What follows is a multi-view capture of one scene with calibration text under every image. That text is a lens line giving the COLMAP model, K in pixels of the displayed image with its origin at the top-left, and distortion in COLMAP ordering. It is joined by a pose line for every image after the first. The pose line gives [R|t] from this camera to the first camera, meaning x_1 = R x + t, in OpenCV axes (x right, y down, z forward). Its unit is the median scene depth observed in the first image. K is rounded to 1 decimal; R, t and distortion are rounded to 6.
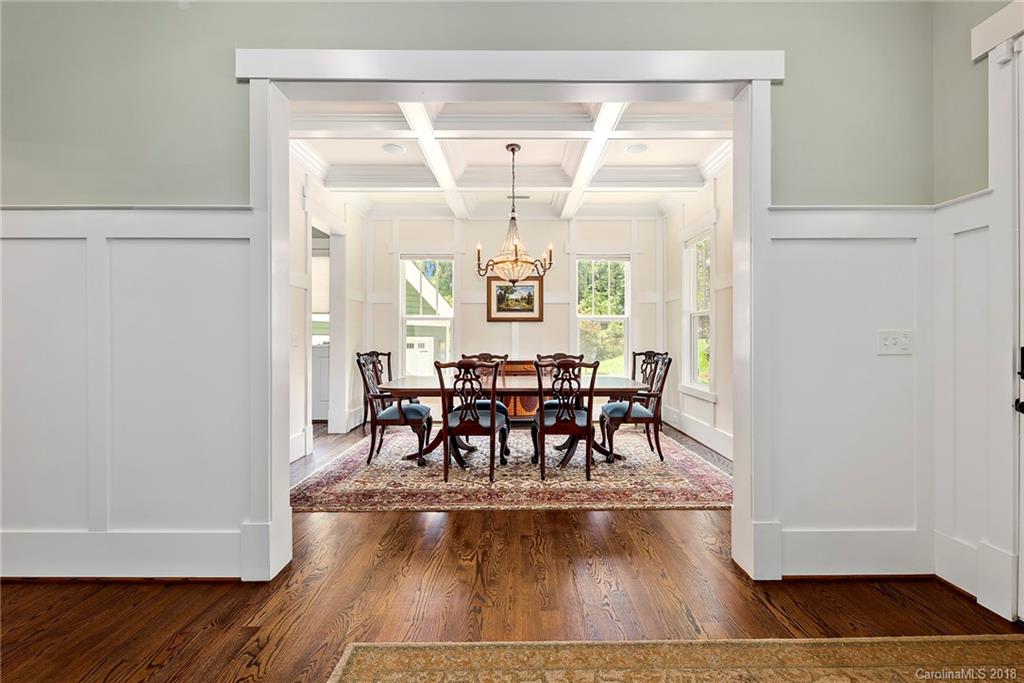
lens RADIAL K [[466.8, 0, 514.2], [0, 466.8, 338.3], [0, 0, 1]] dist [-0.000502, -0.000009]
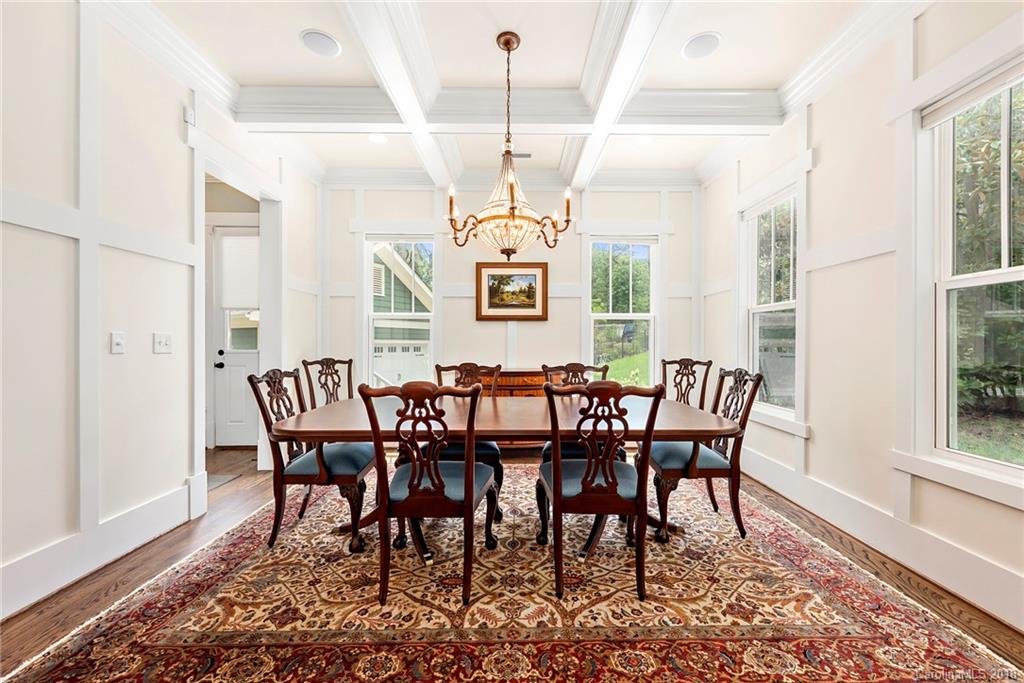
lens RADIAL K [[413.1, 0, 509.6], [0, 413.1, 342.2], [0, 0, 1]] dist [-0.001613, -0.001239]
pose [[0.999974, 0.002155, -0.006849, 0.004548], [-0.002150, 0.999997, 0.000708, 0.000221], [0.006850, -0.000693, 0.999976, 0.441052]]
